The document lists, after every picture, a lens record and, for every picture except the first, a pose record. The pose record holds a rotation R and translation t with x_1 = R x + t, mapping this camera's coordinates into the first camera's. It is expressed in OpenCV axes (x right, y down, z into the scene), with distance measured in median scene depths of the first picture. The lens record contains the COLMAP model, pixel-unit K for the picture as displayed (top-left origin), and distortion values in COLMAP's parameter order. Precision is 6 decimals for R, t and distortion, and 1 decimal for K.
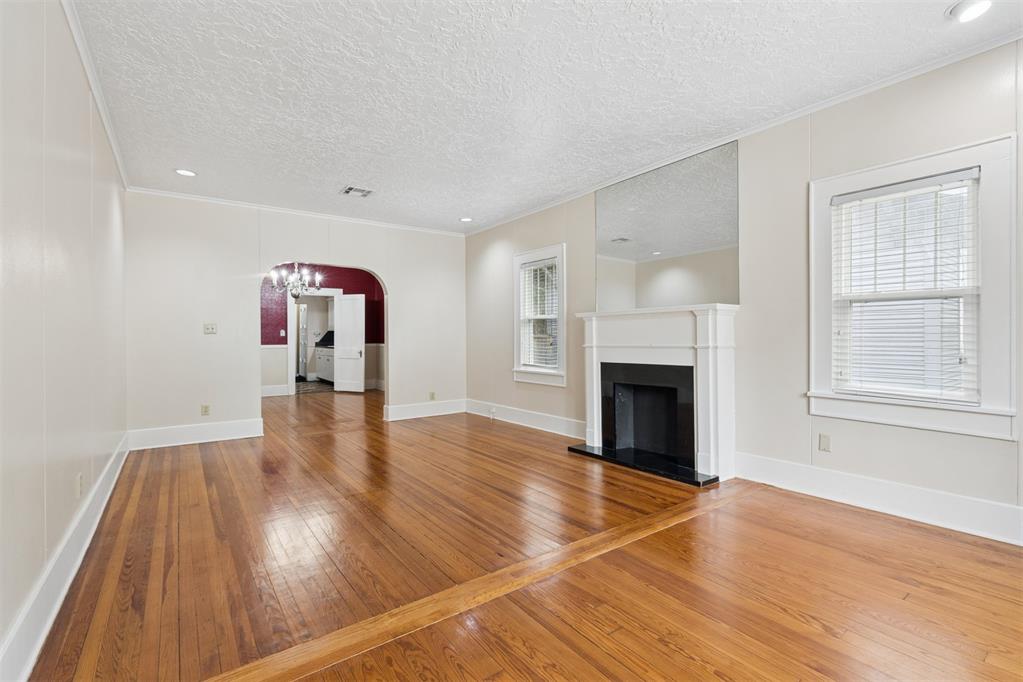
lens RADIAL K [[463.2, 0, 515.6], [0, 463.2, 338.5], [0, 0, 1]] dist [-0.005043, -0.000789]
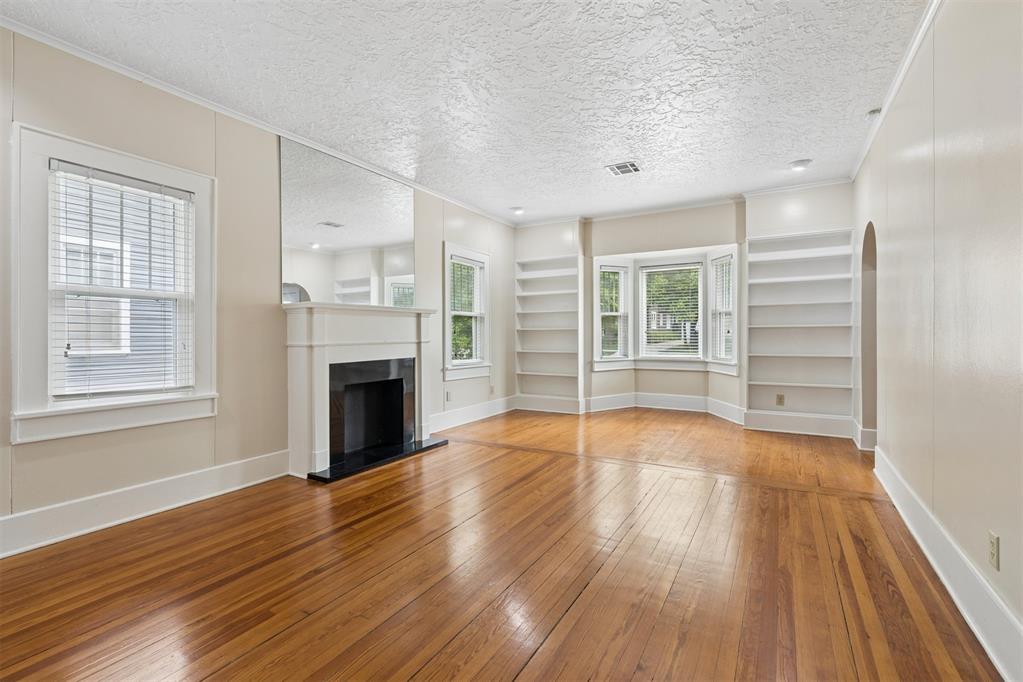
lens RADIAL K [[463.2, 0, 514.6], [0, 463.2, 338.2], [0, 0, 1]] dist [-0.005043, -0.000789]
pose [[-0.403729, 0.006026, 0.914859, -0.814608], [0.008946, 0.999957, -0.002638, 0.012398], [-0.914835, 0.007119, -0.403765, 1.203964]]
